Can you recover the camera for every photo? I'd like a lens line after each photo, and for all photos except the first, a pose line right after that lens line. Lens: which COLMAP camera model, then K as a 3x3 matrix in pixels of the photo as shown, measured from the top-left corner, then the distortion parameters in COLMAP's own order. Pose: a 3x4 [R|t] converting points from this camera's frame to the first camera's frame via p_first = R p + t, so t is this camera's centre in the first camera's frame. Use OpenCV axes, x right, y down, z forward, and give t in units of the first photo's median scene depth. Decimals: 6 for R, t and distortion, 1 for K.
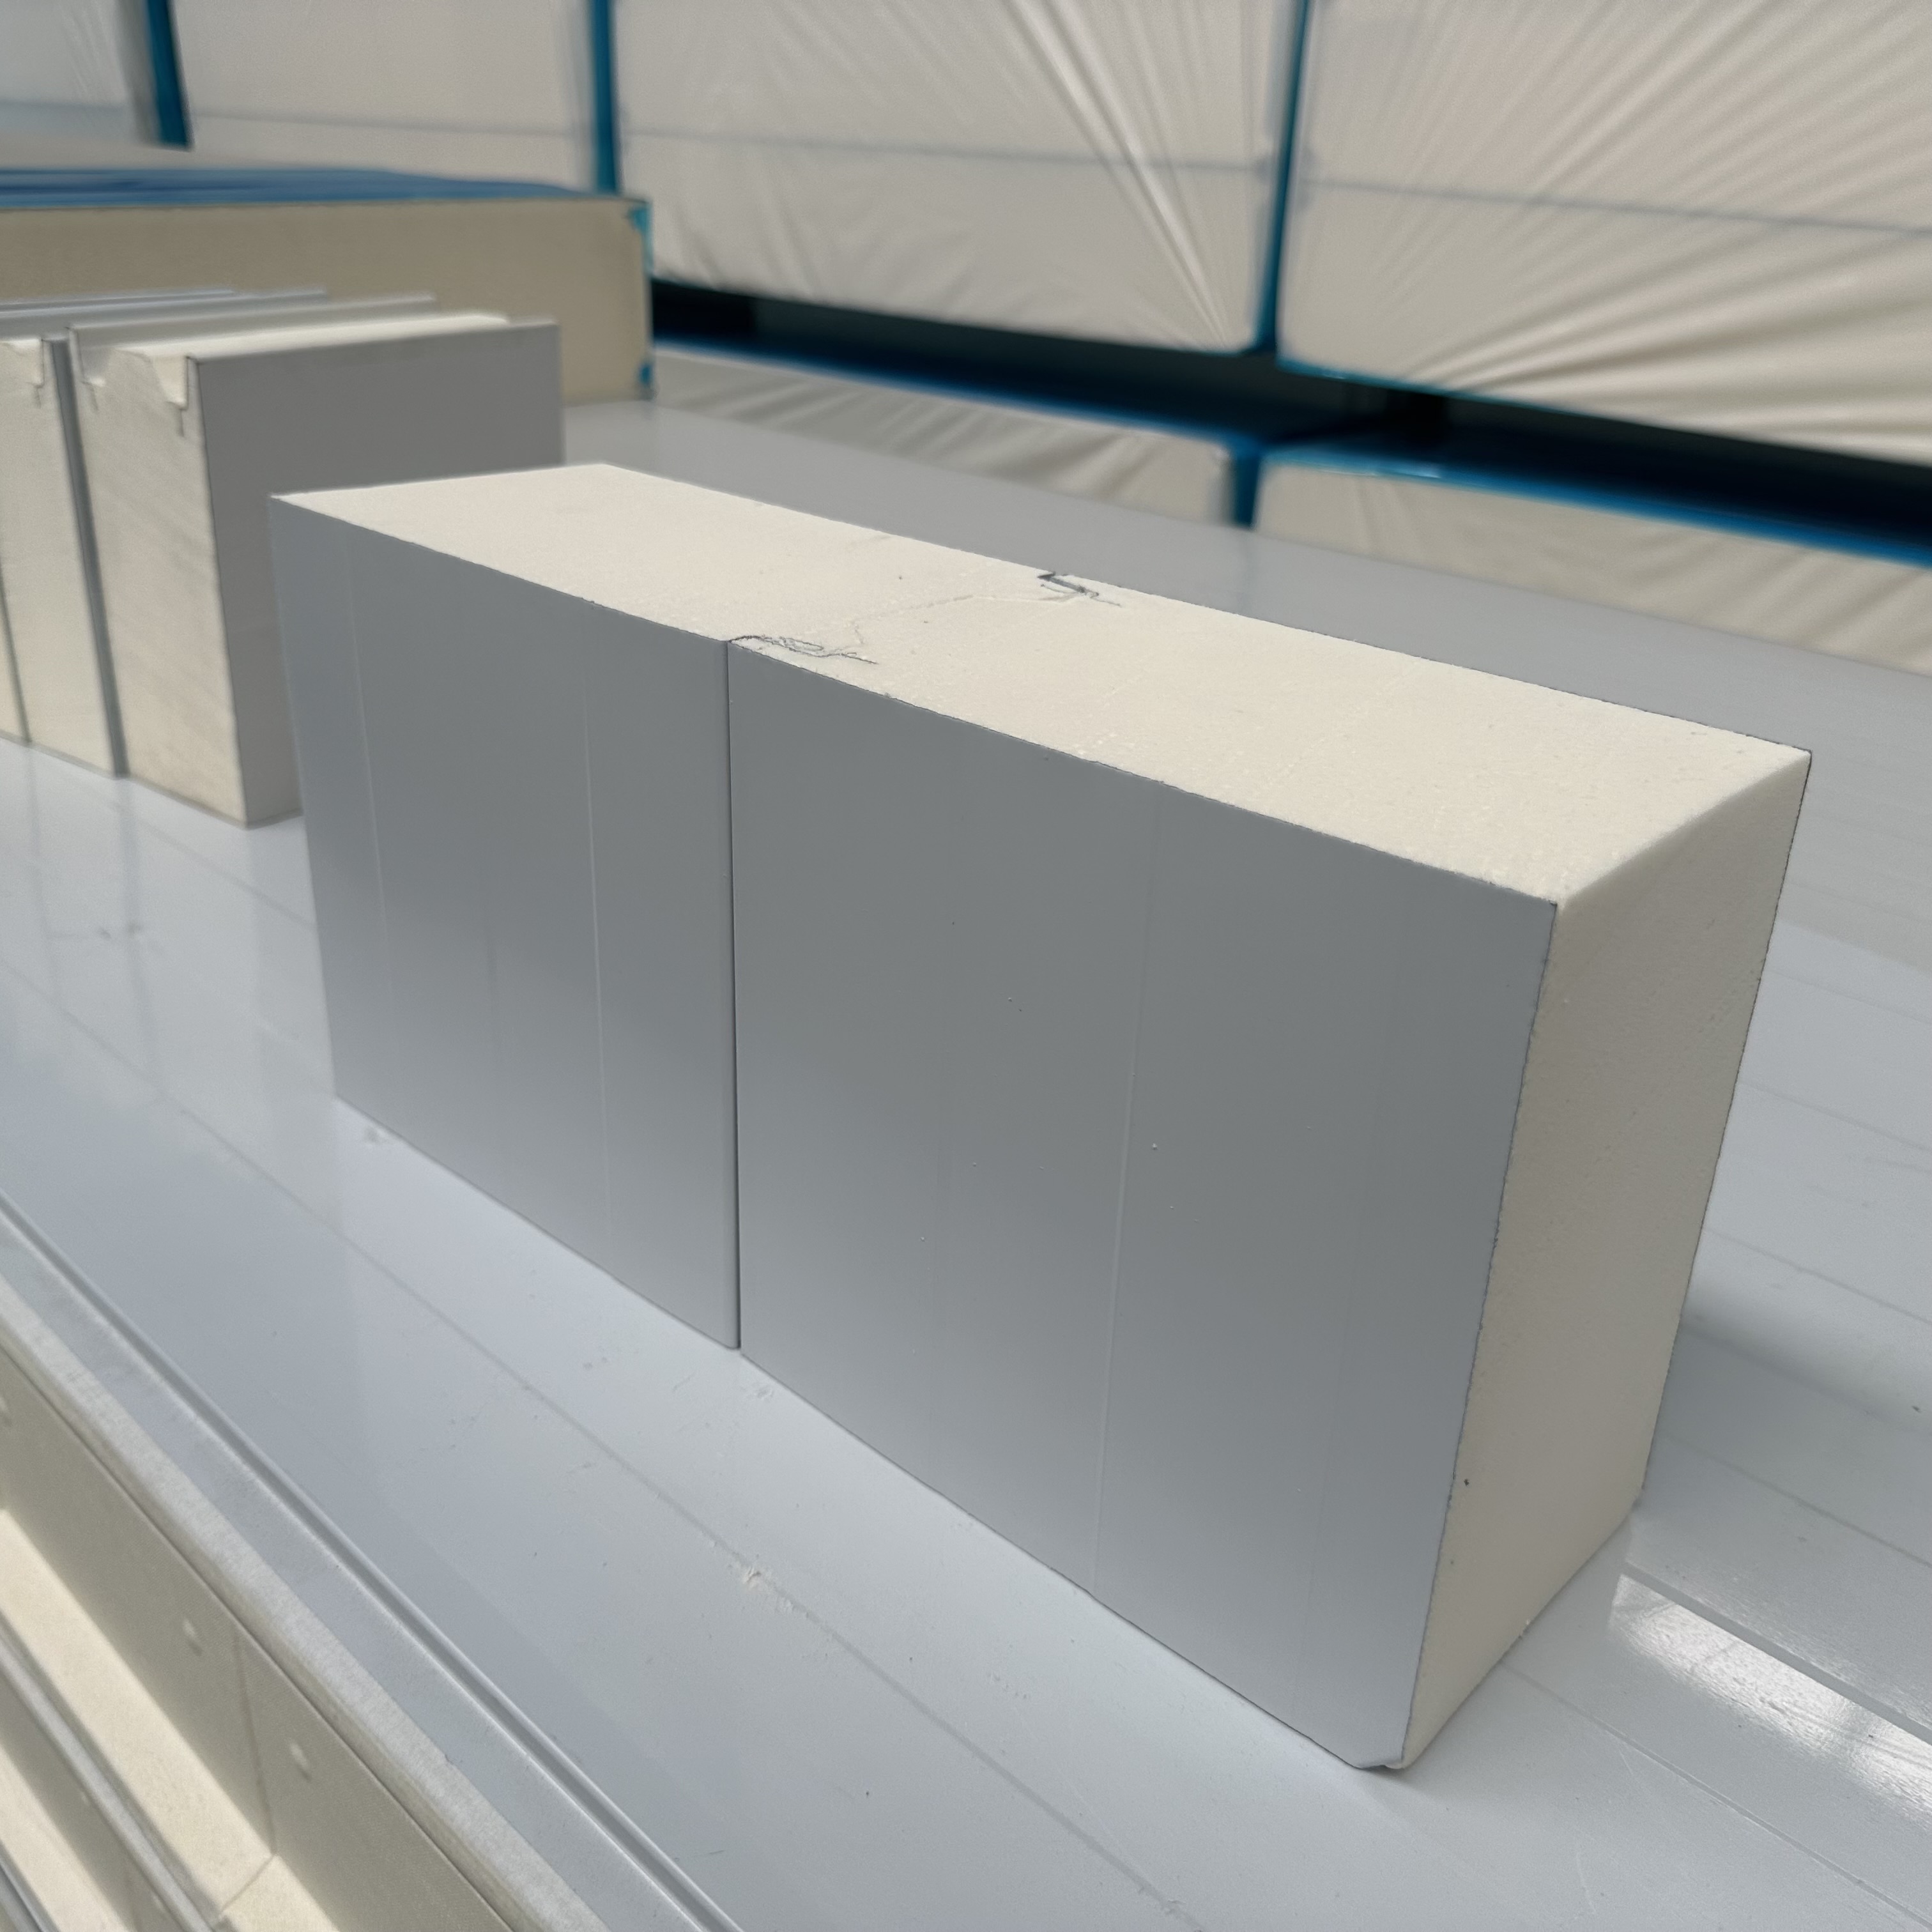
lens RADIAL K [[1900.7, 0, 936.5], [0, 1900.7, 951.9], [0, 0, 1]] dist [-0.017596, 0.000000]
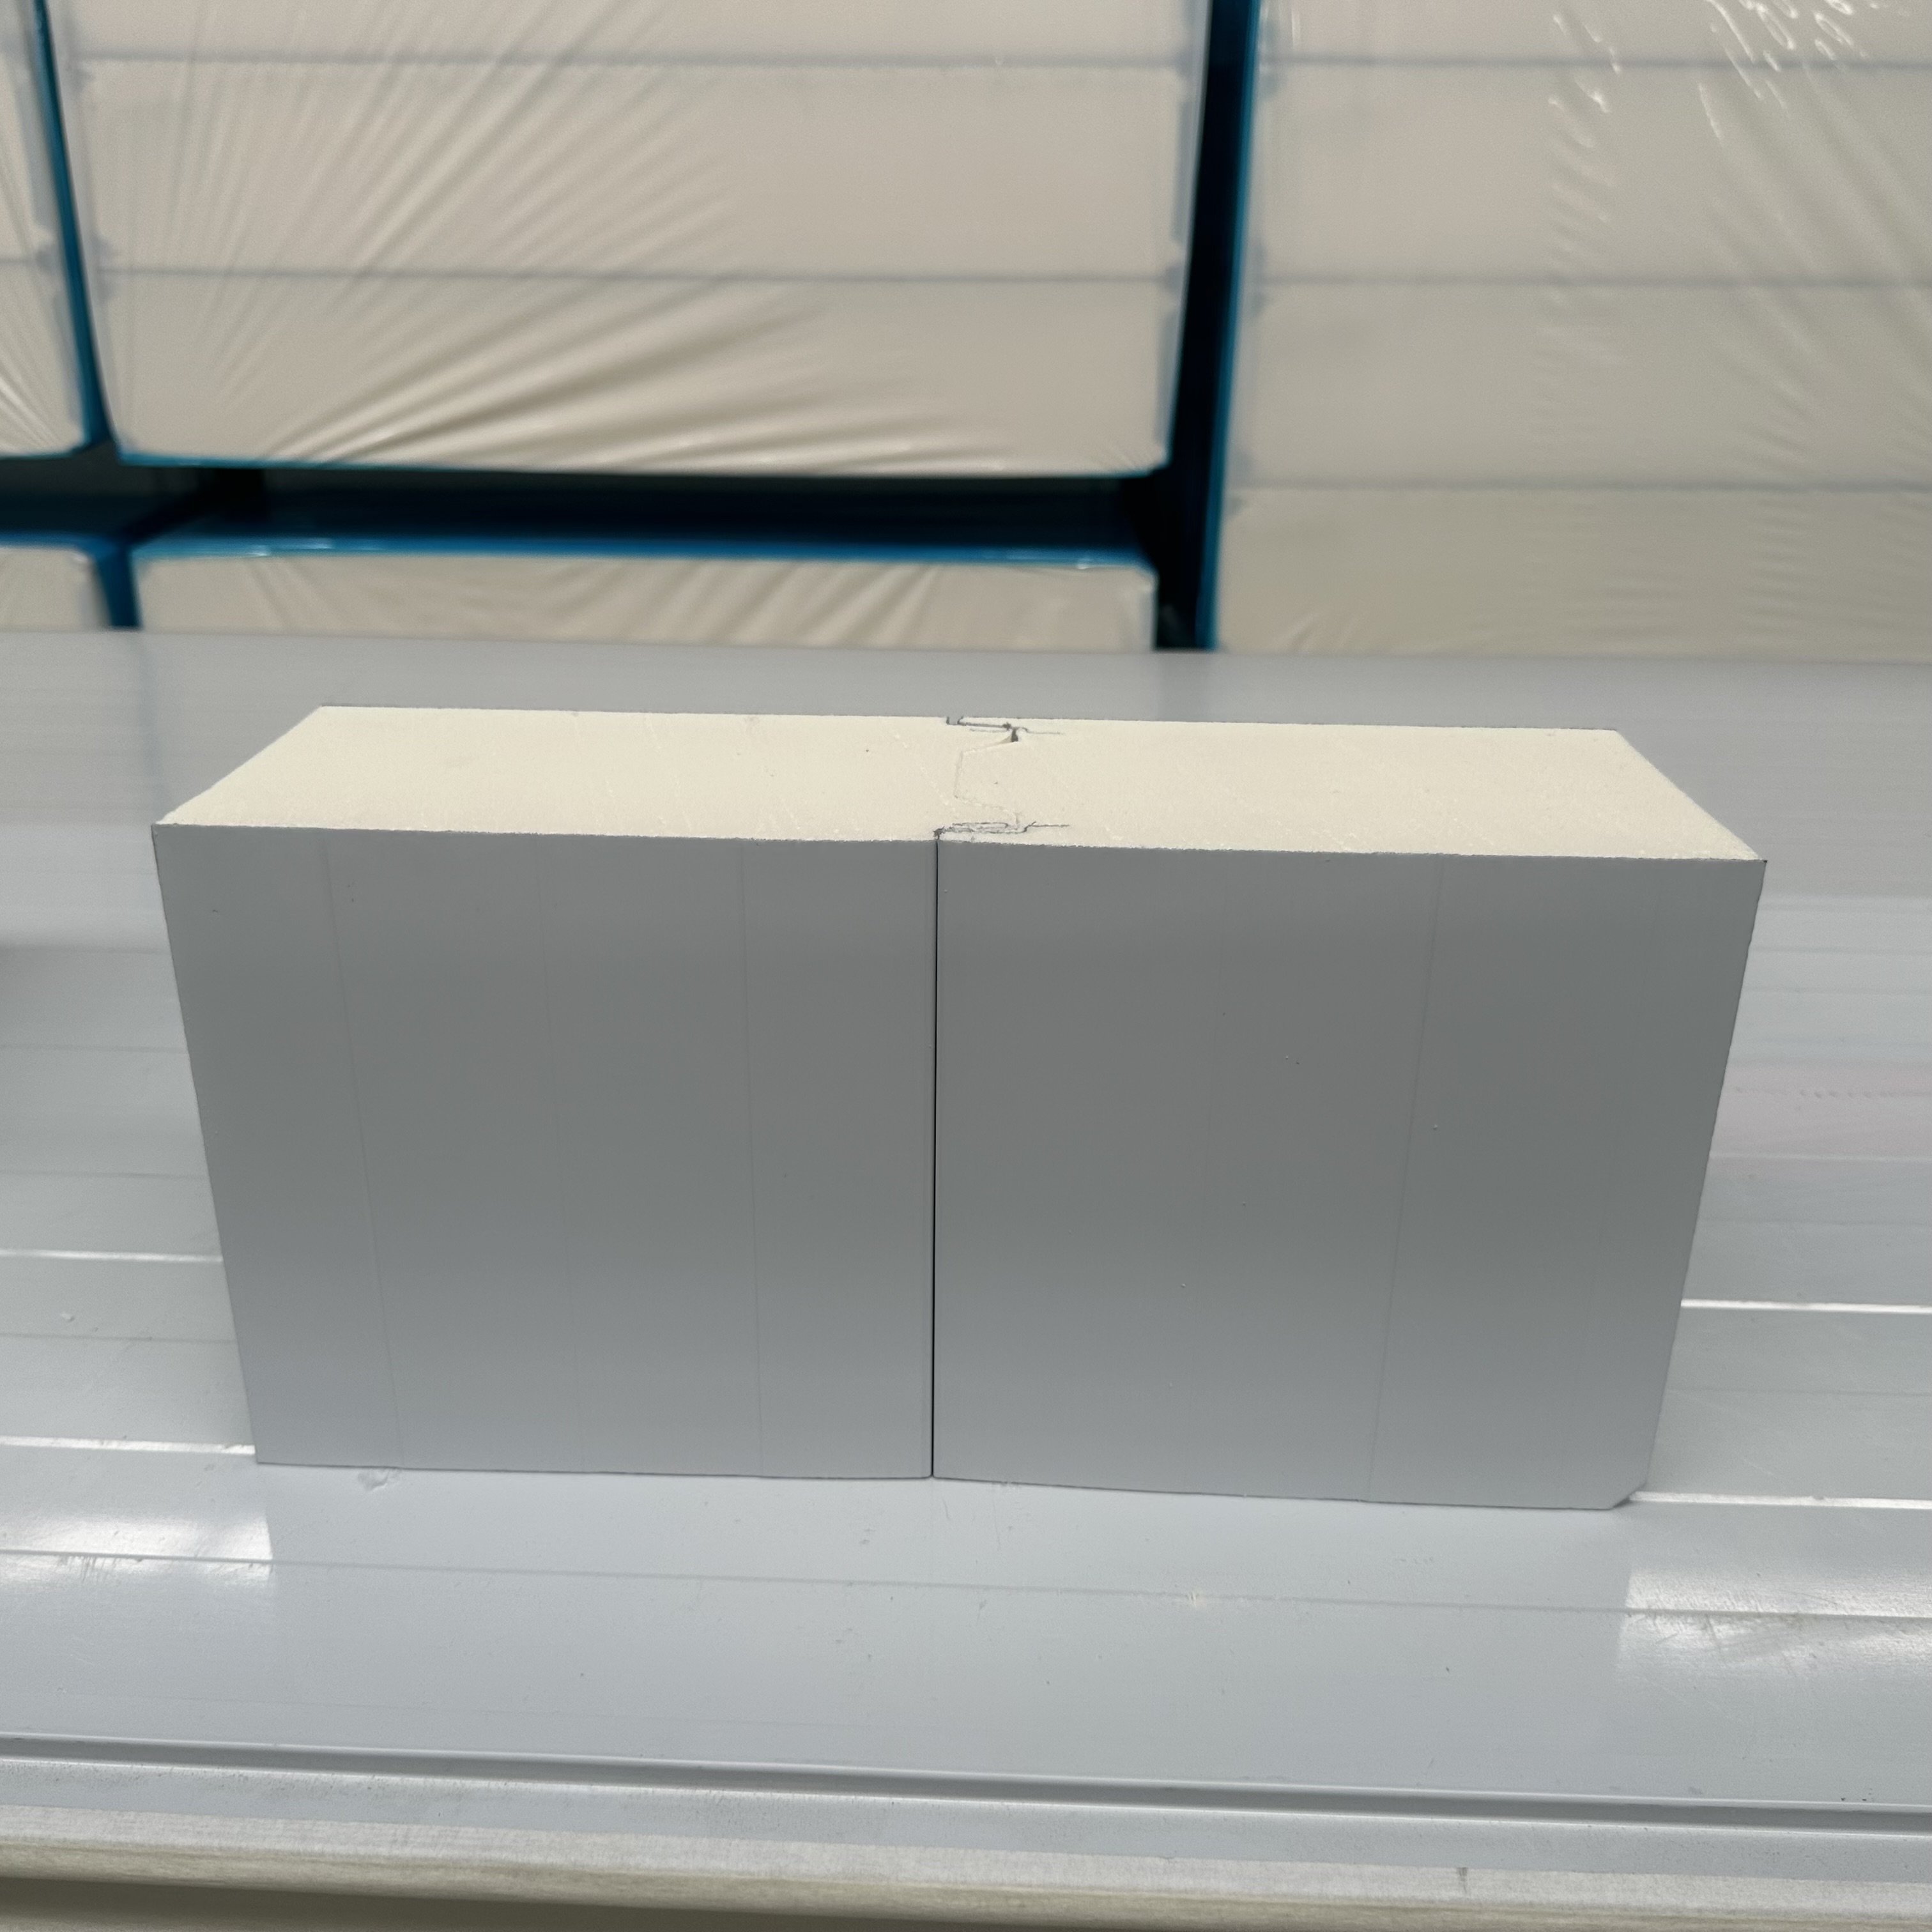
lens RADIAL K [[1900.7, 0, 944.0], [0, 1900.7, 959.1], [0, 0, 1]] dist [-0.017596, 0.000000]
pose [[0.737775, -0.292972, 0.608157, -0.207444], [0.296323, 0.950028, 0.098185, -0.053026], [-0.606532, 0.107772, 0.787721, 0.034097]]
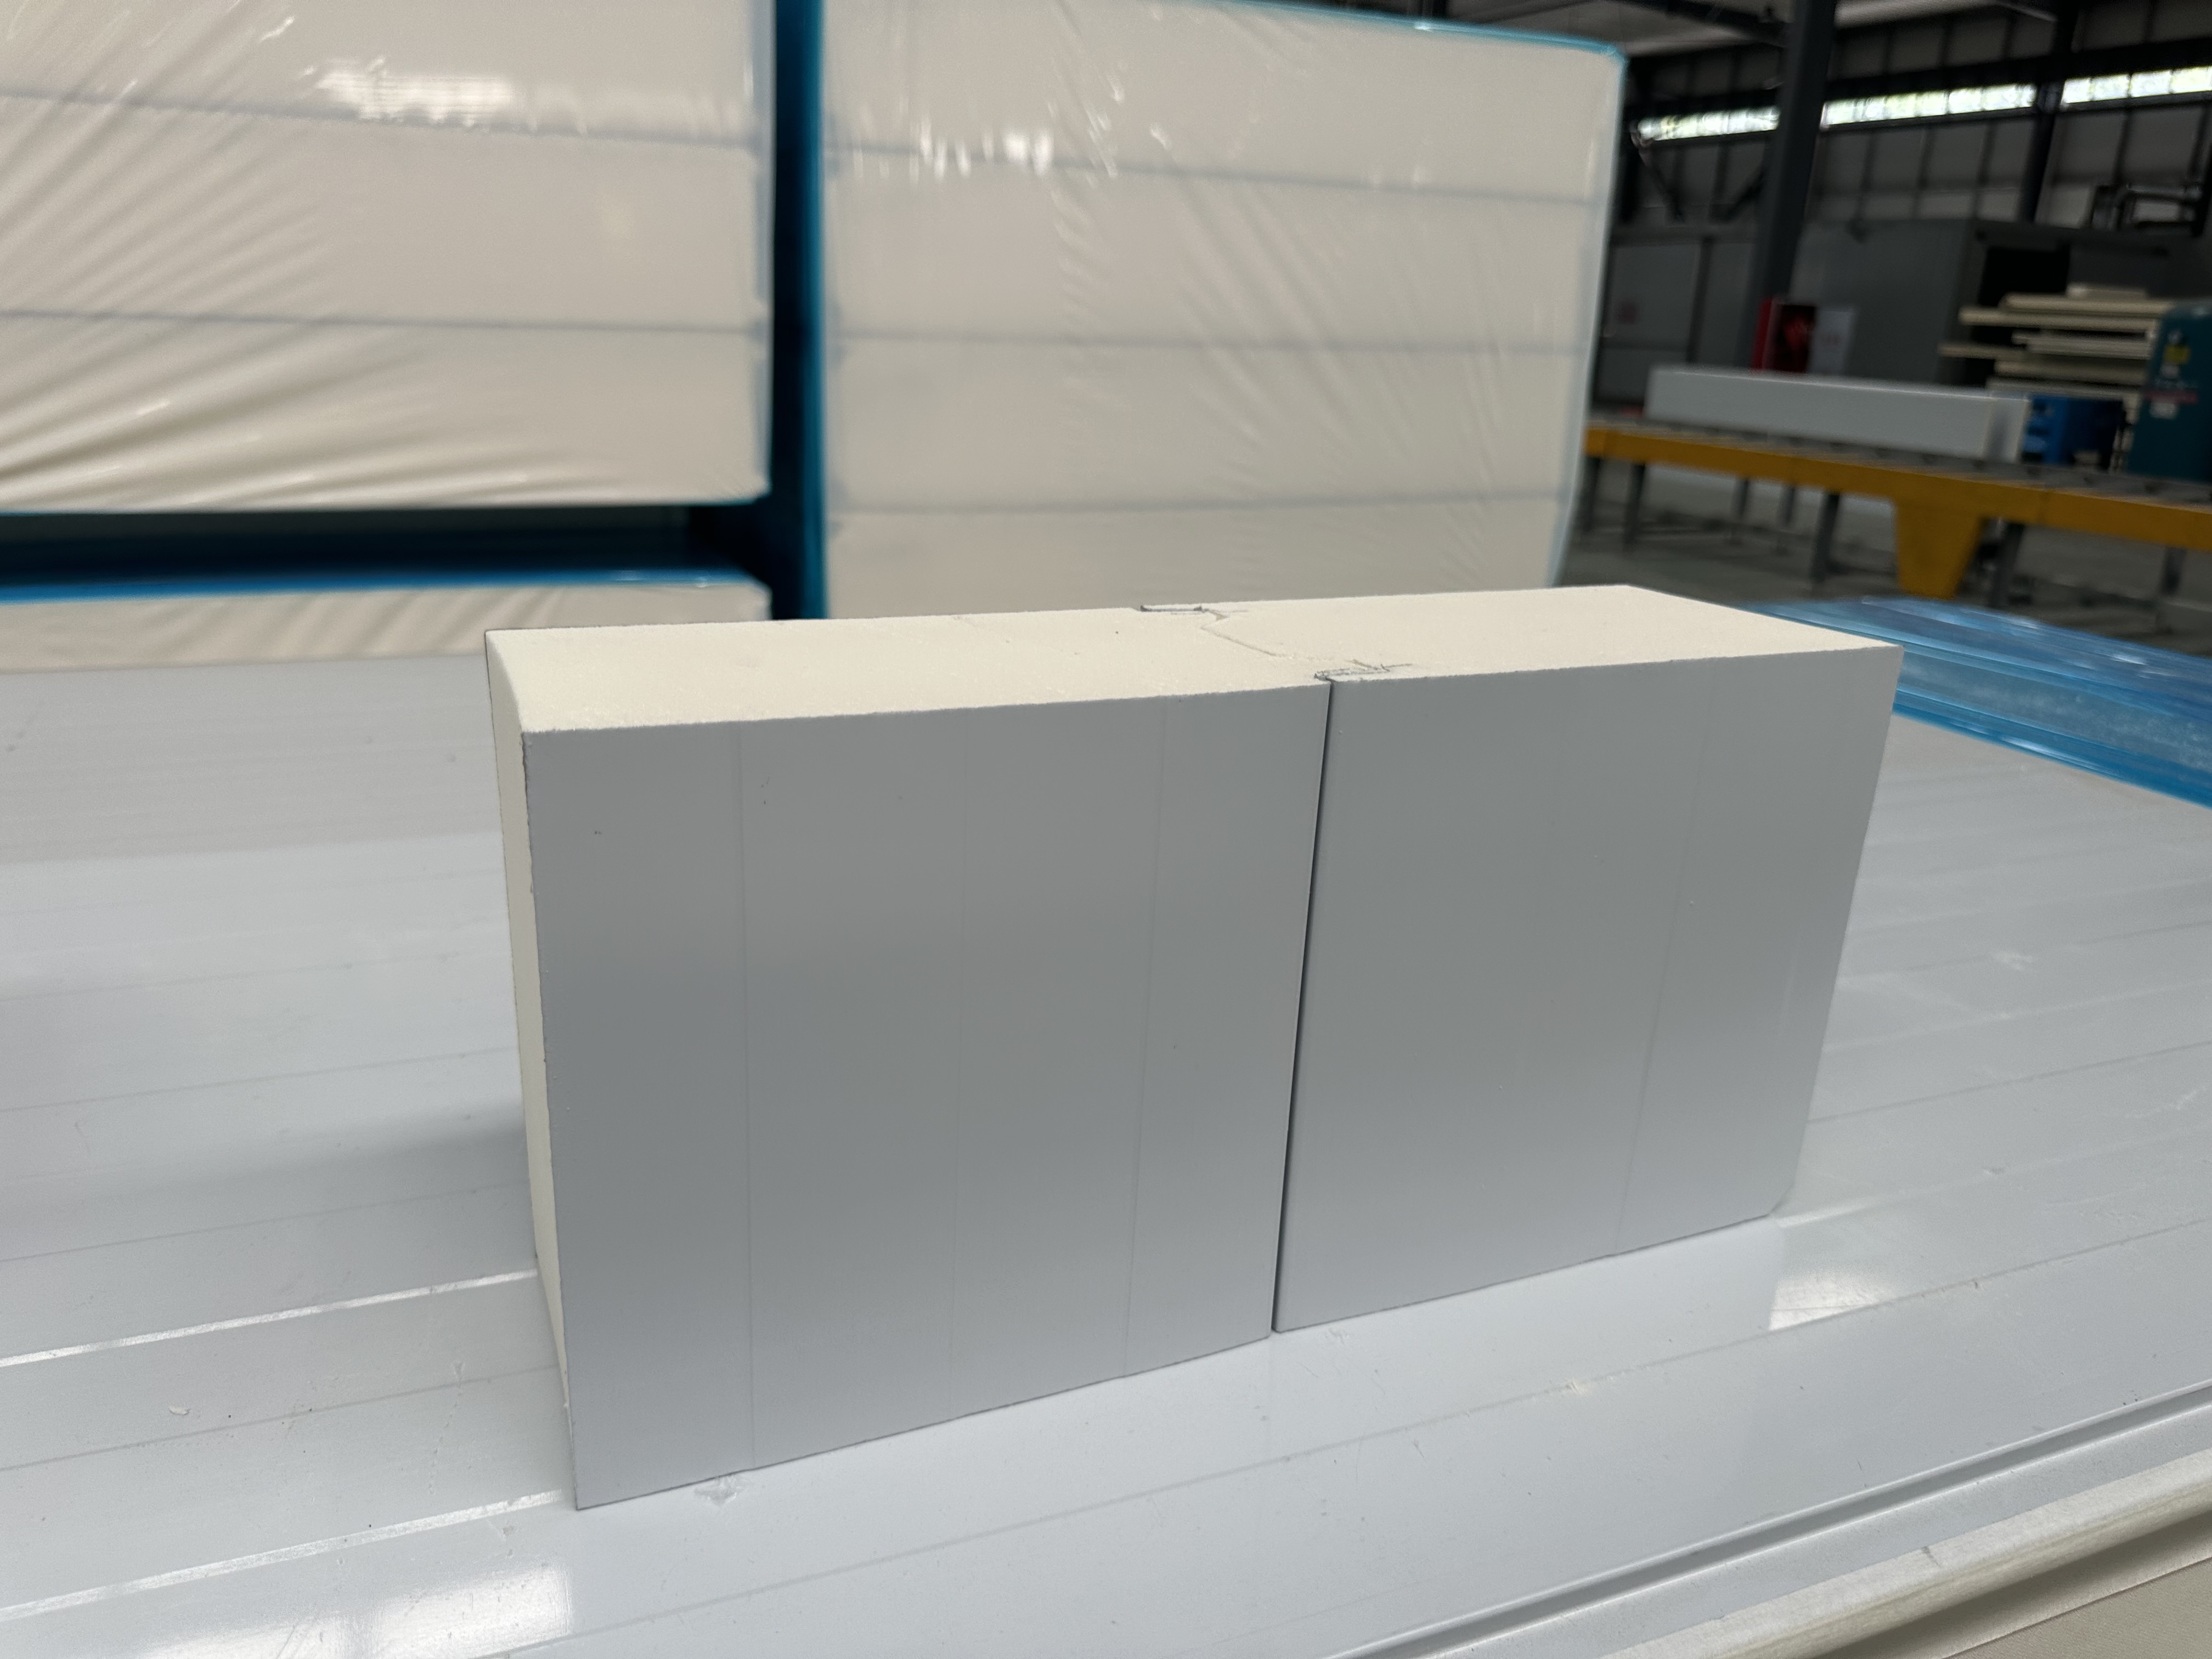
lens RADIAL K [[1631.6, 0, 1096.3], [0, 1631.6, 822.9], [0, 0, 1]] dist [-0.014477, -0.008436]
pose [[0.390619, -0.300865, 0.869998, -0.268013], [0.353981, 0.921509, 0.159746, -0.076531], [-0.849773, 0.245563, 0.466459, 0.174484]]
